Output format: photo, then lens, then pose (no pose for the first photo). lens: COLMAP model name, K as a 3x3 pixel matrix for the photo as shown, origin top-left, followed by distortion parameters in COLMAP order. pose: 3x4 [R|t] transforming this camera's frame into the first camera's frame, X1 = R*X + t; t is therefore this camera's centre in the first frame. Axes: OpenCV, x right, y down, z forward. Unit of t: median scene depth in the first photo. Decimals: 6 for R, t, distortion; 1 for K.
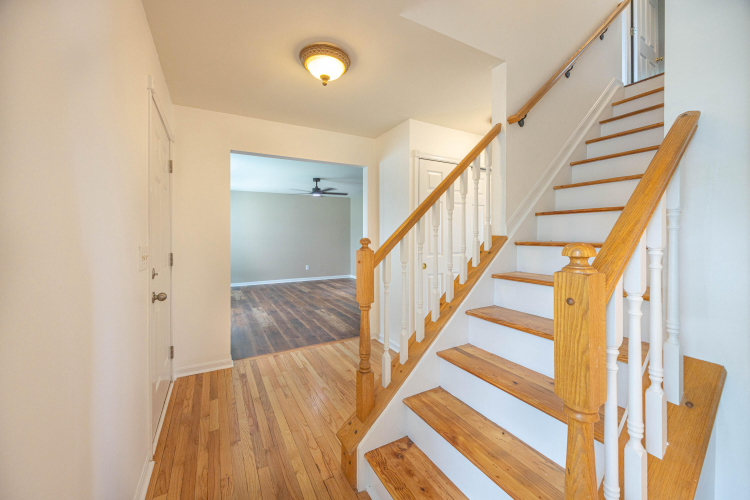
lens RADIAL K [[292.9, 0, 375.0], [0, 292.9, 250.0], [0, 0, 1]] dist [-0.000159, -0.000119]
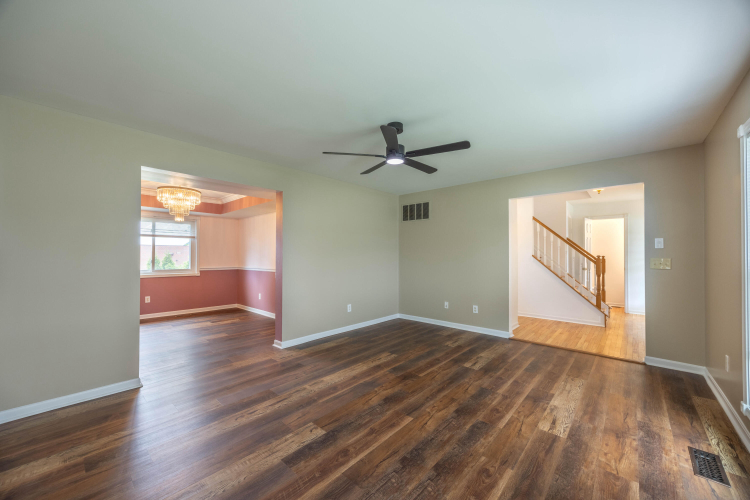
lens RADIAL K [[288.9, 0, 375.0], [0, 288.9, 250.0], [0, 0, 1]] dist [-0.001805, -0.000635]
pose [[-0.326956, 0.020157, 0.944824, -0.691056], [0.043489, 0.999034, -0.006264, -0.054015], [-0.944038, 0.039041, -0.327517, 1.329751]]
